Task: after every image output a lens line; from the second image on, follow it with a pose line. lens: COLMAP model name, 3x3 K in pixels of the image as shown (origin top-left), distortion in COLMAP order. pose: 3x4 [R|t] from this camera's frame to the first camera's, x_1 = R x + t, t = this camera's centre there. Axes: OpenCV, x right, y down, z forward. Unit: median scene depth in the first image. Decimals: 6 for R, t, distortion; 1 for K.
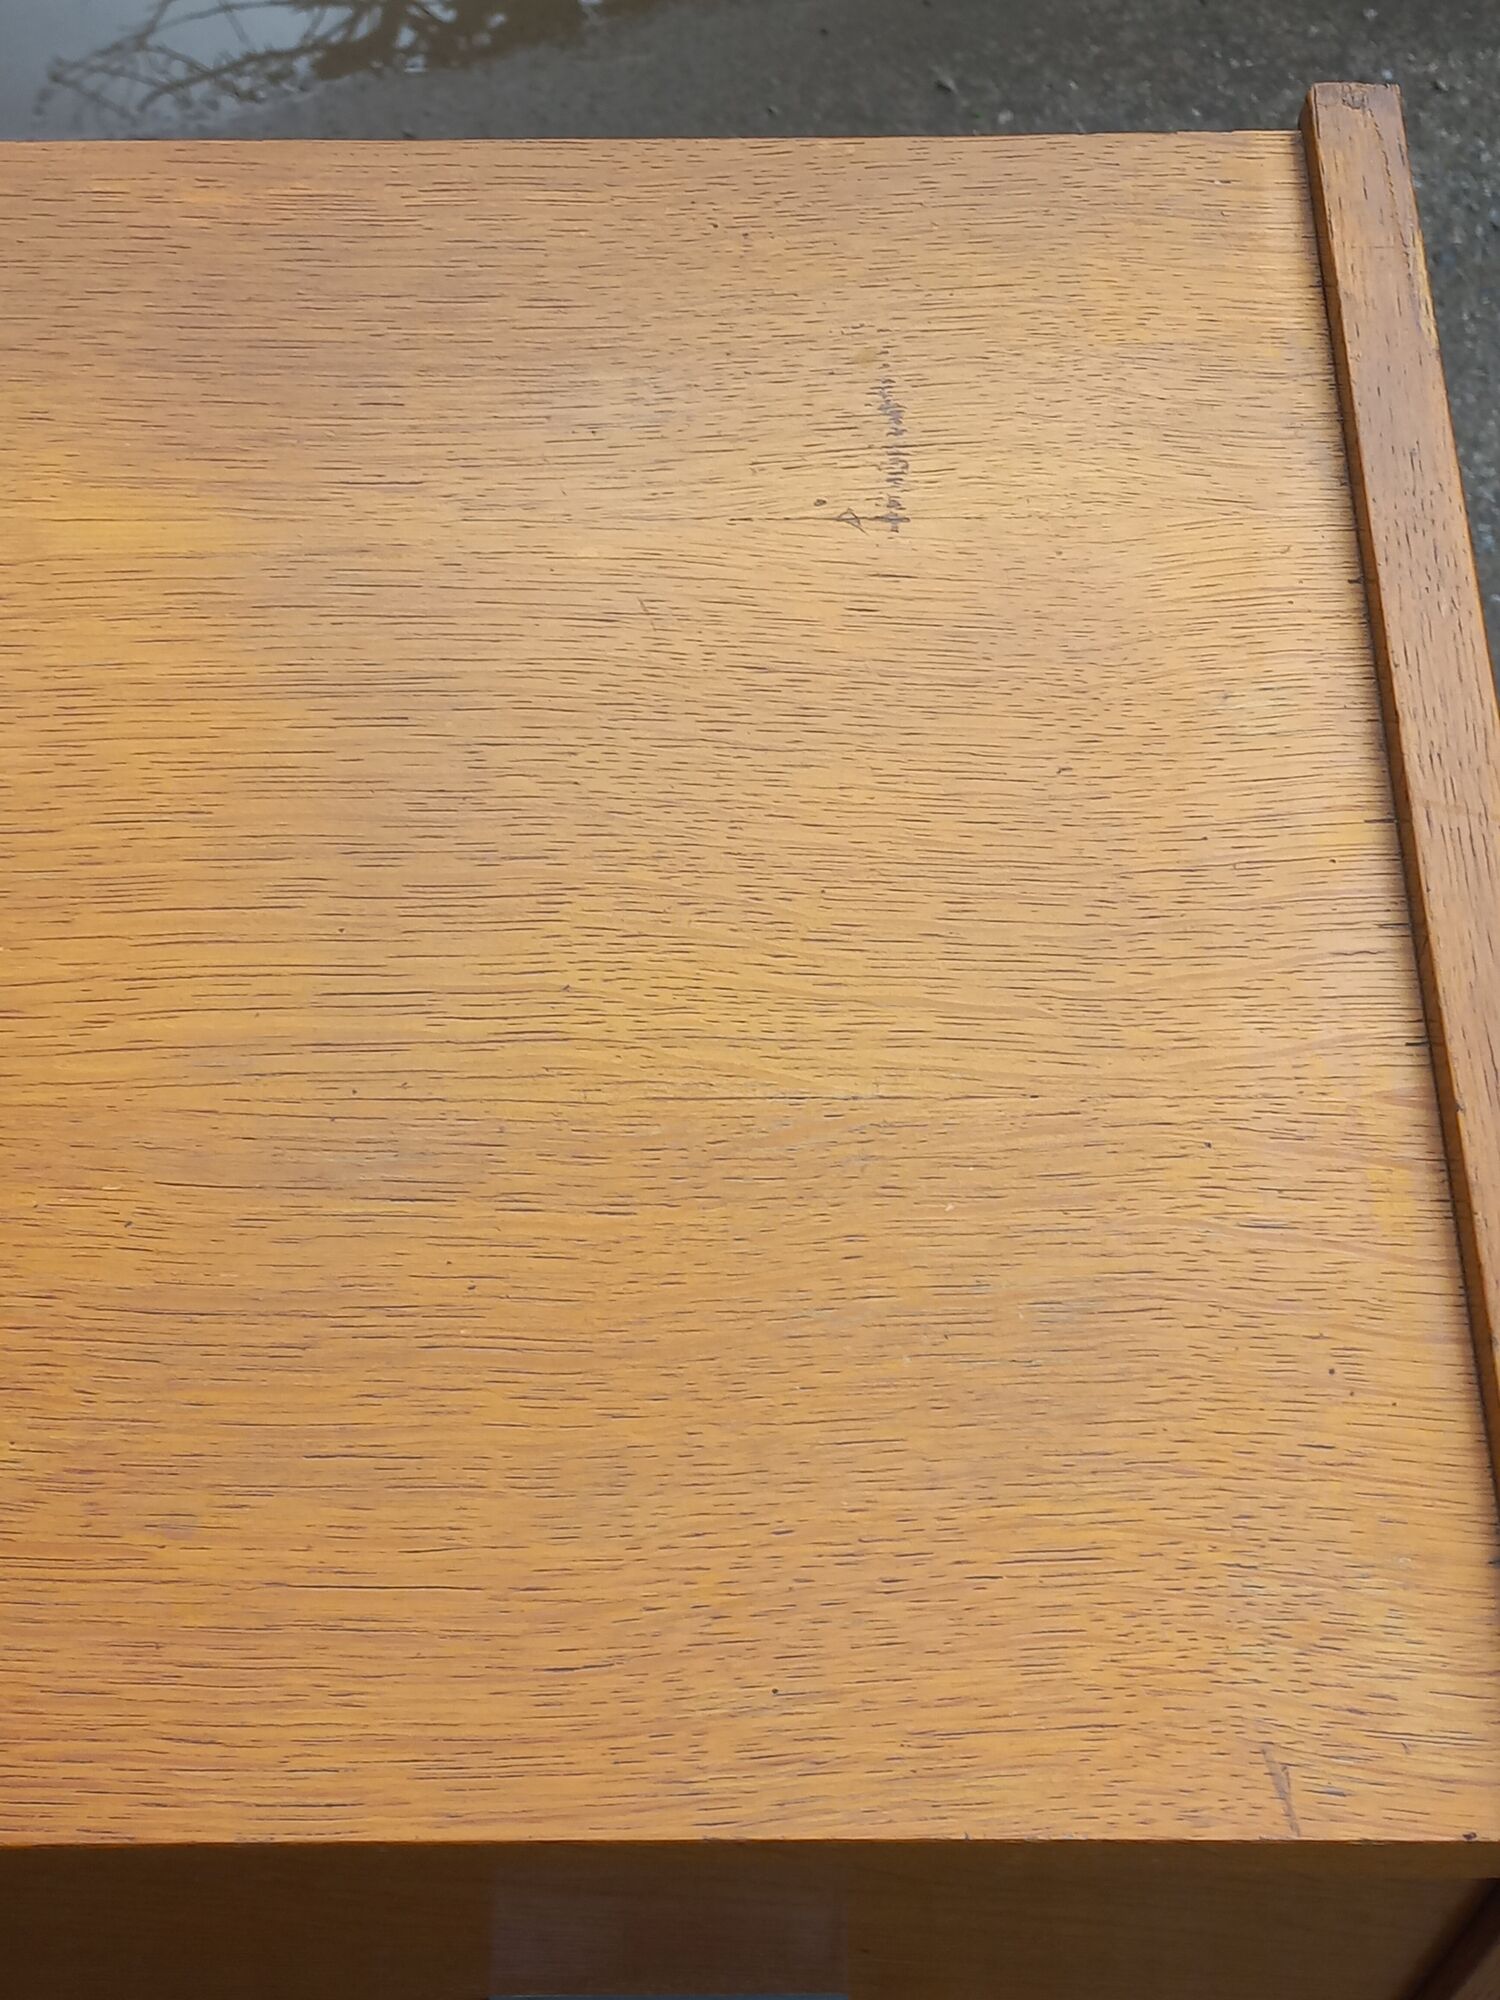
lens RADIAL K [[2838.1, 0, 752.3], [0, 2838.1, 1000.4], [0, 0, 1]] dist [0.080751, 0.000000]
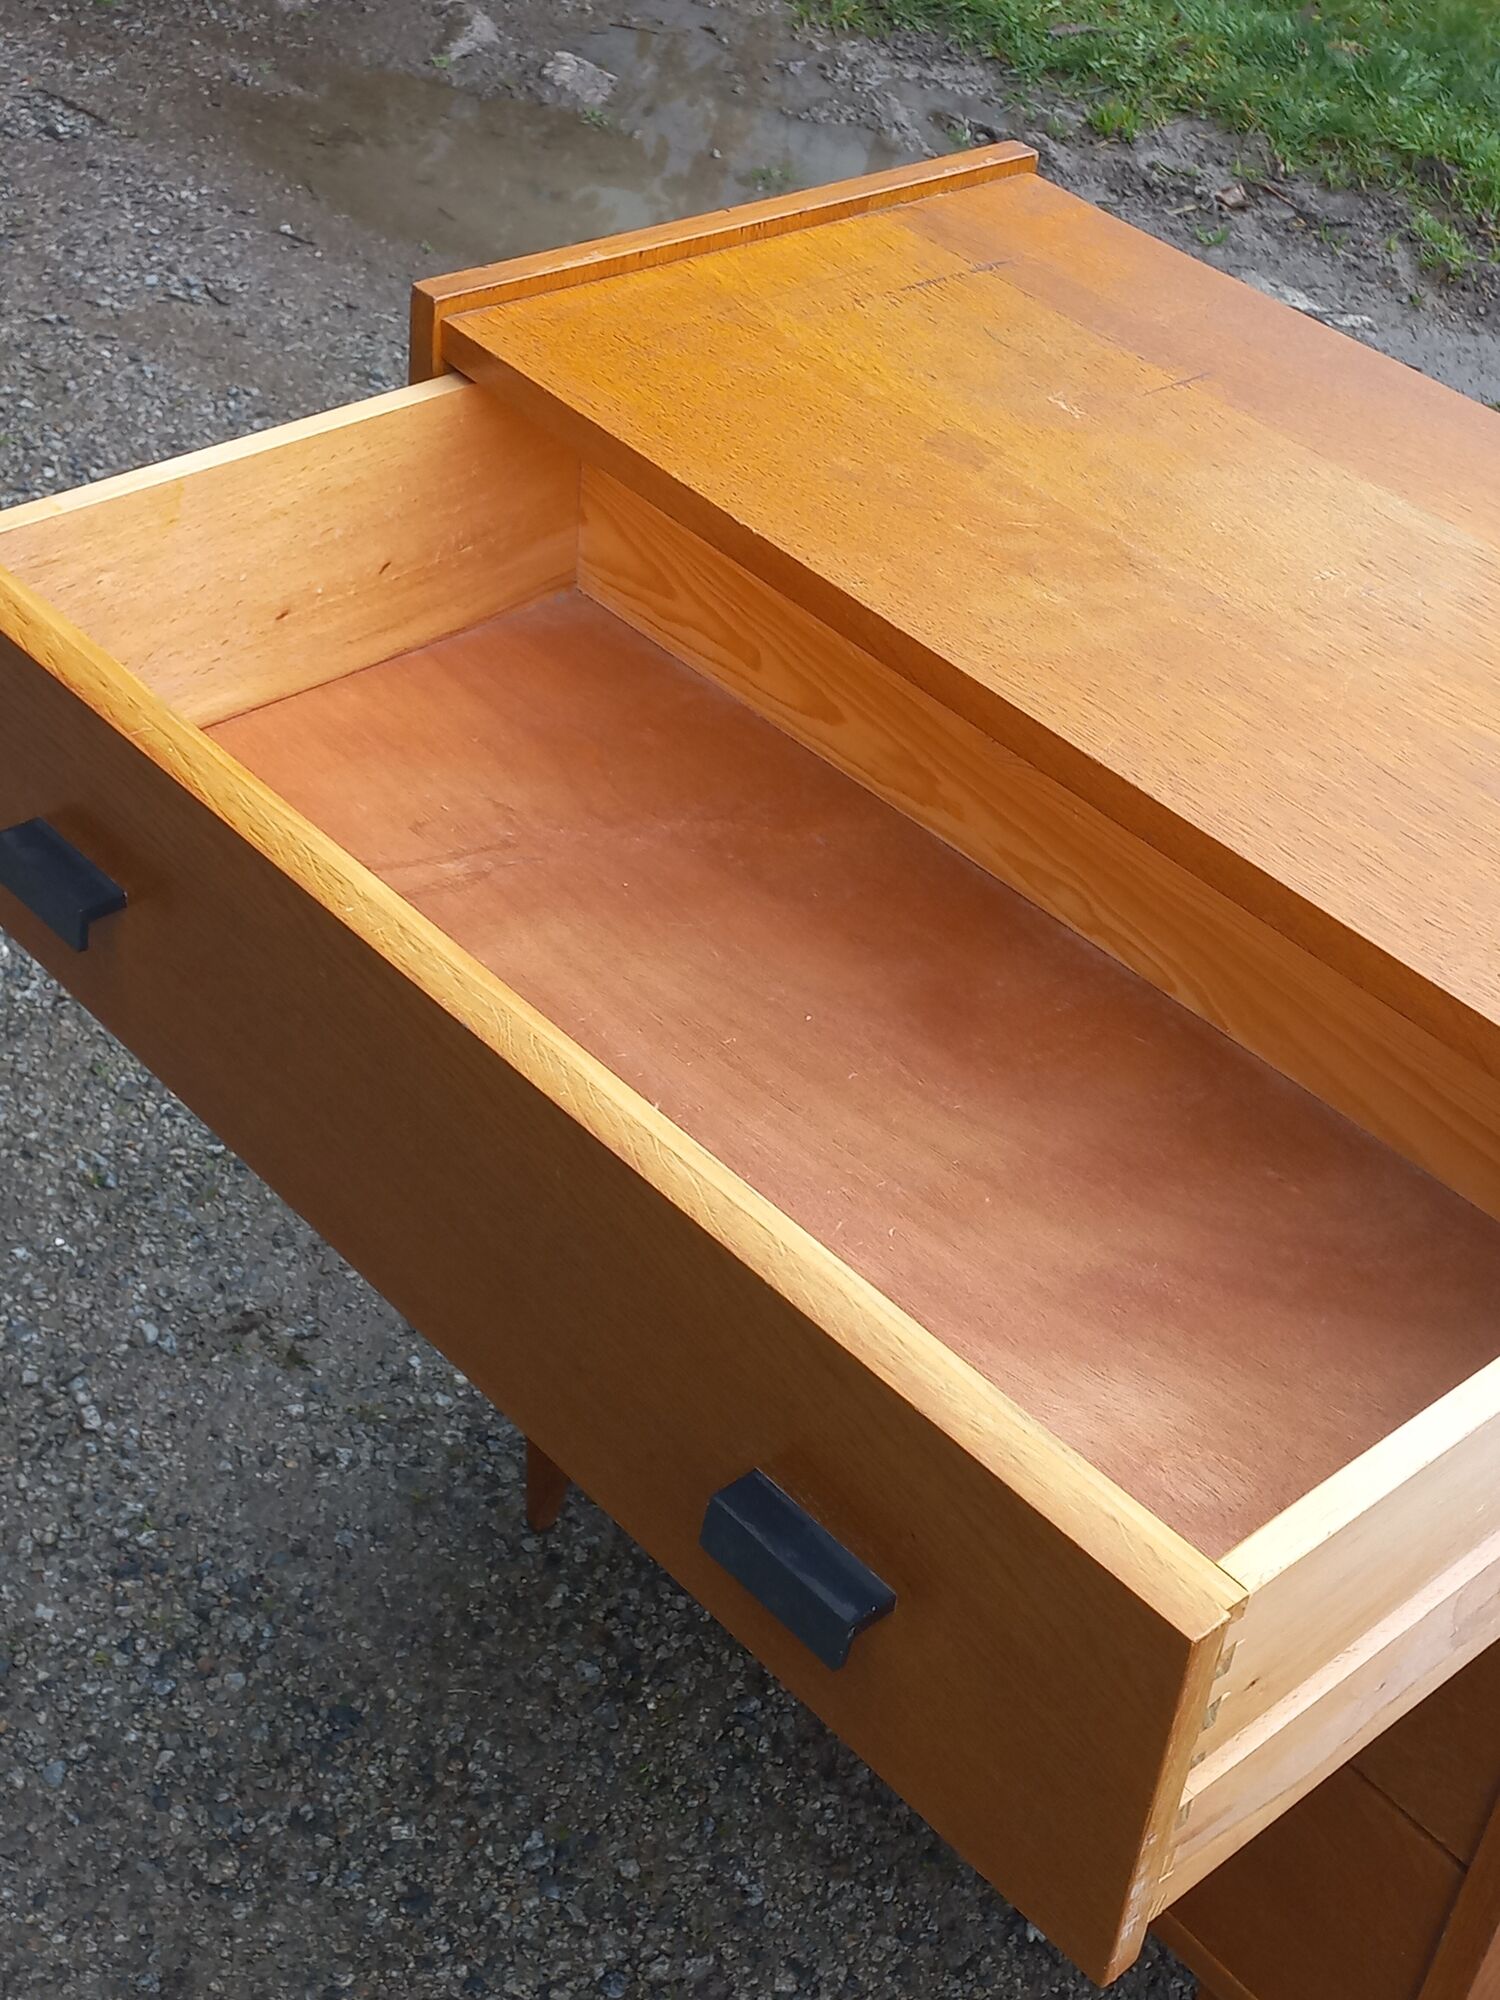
lens RADIAL K [[2838.1, 0, 759.3], [0, 2838.1, 1014.6], [0, 0, 1]] dist [0.080751, 0.000000]
pose [[0.638304, 0.523112, -0.564732, 0.755257], [-0.697374, 0.703591, -0.136488, 0.805850], [0.325941, 0.480950, 0.813910, -0.800190]]
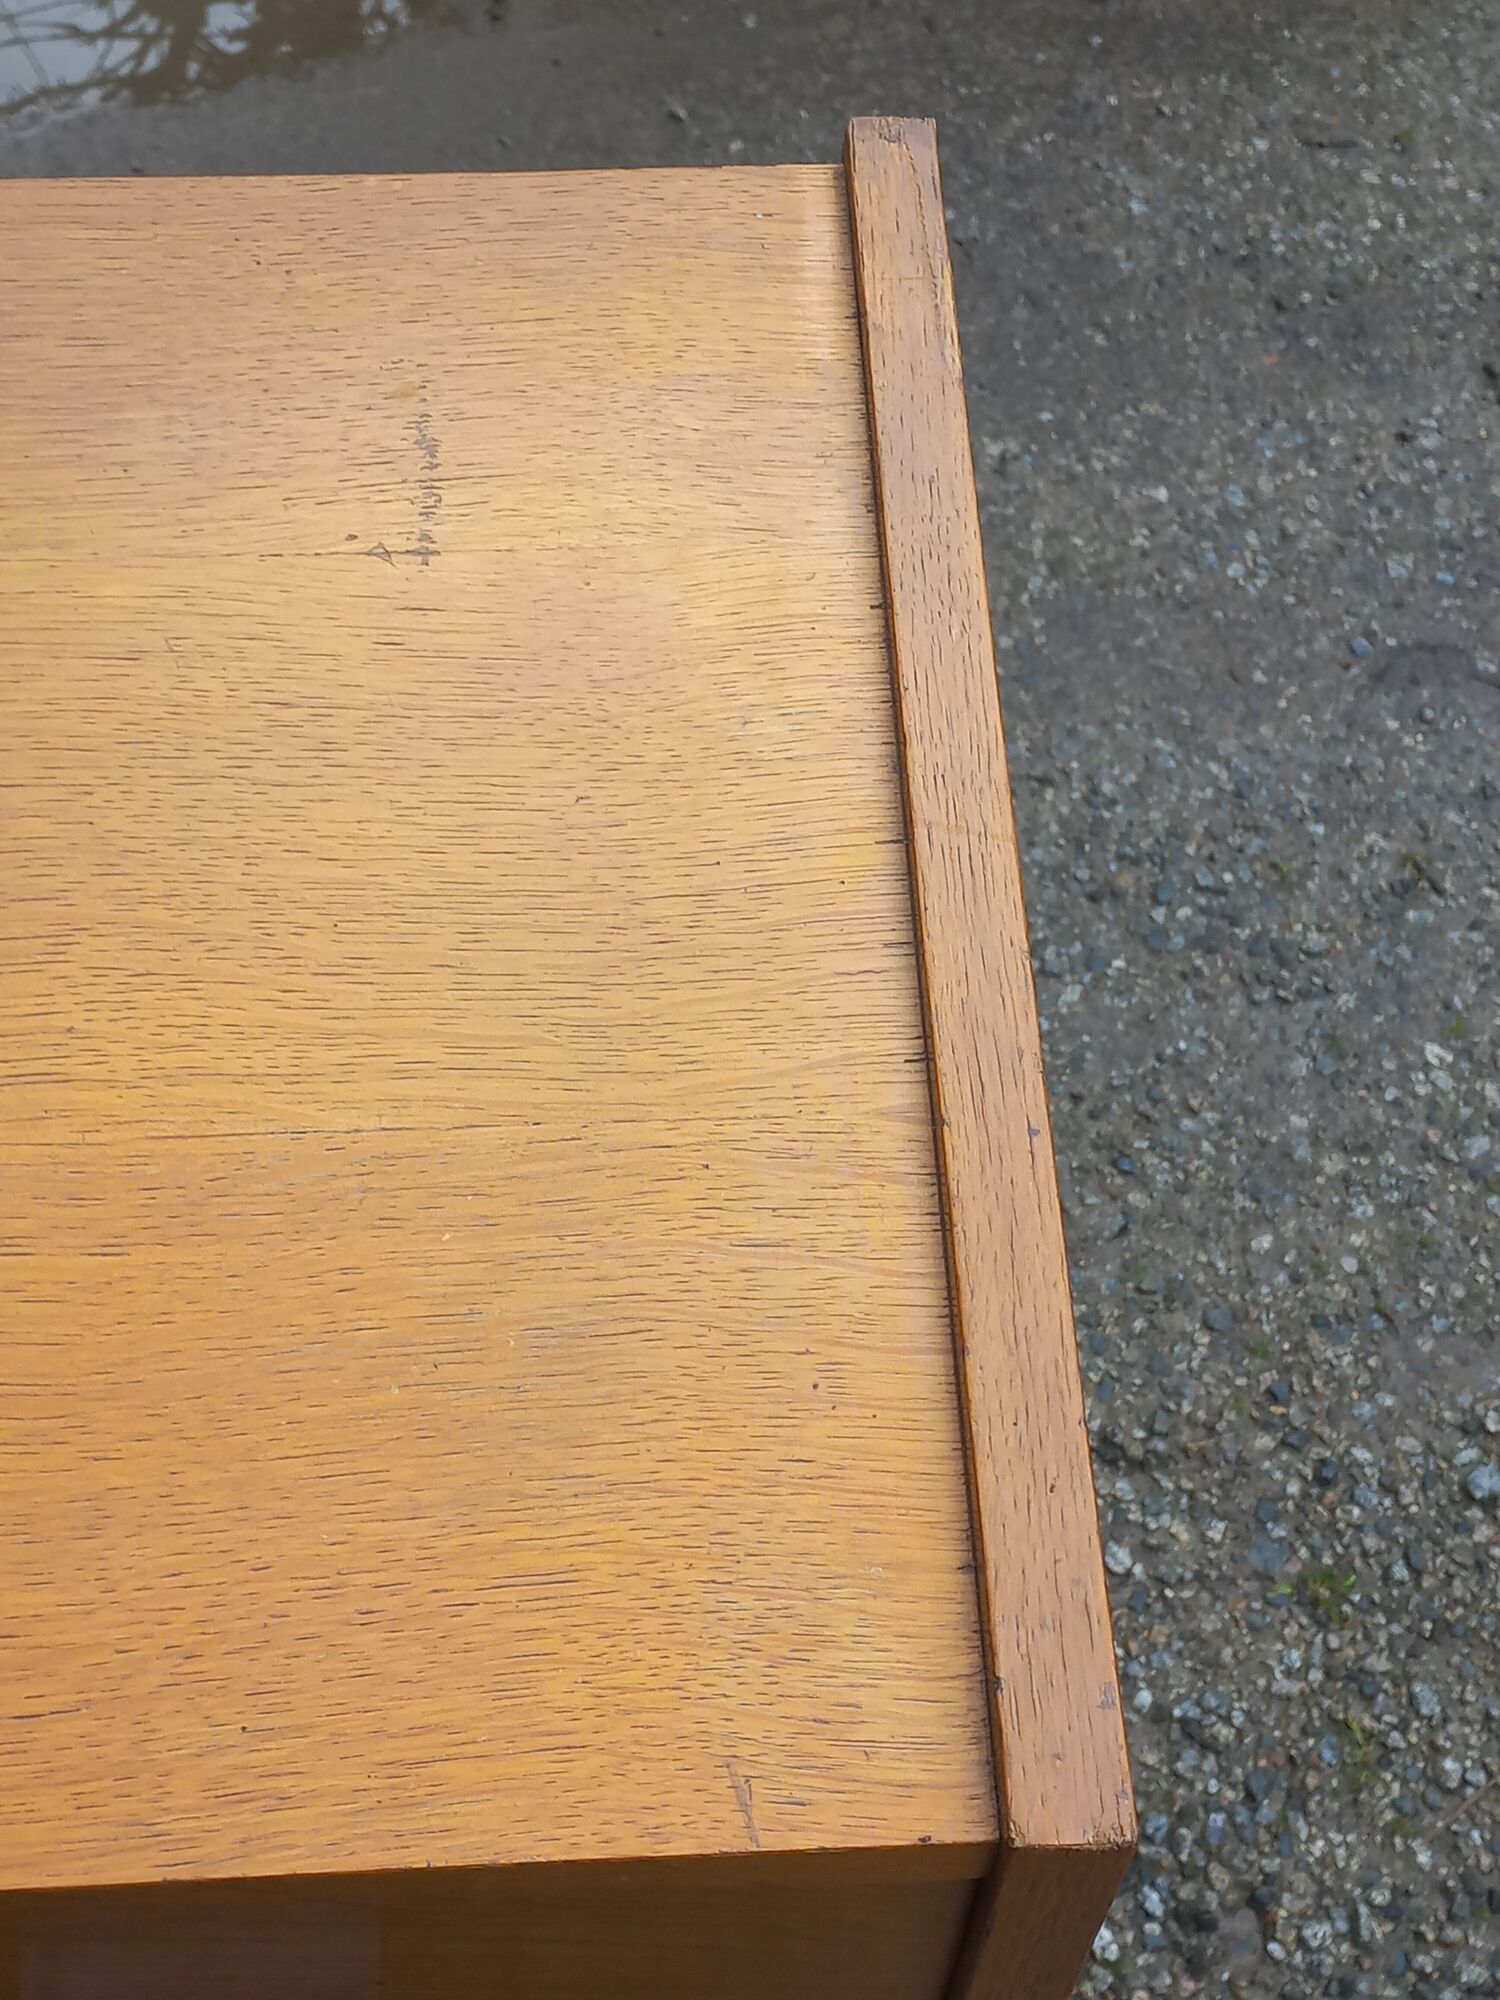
lens RADIAL K [[2838.1, 0, 751.5], [0, 2838.1, 1002.7], [0, 0, 1]] dist [0.080751, 0.000000]
pose [[0.998489, -0.027772, 0.047412, 0.122121], [0.028130, 0.999581, -0.006882, -0.000056], [-0.047201, 0.008205, 0.998852, -0.009835]]
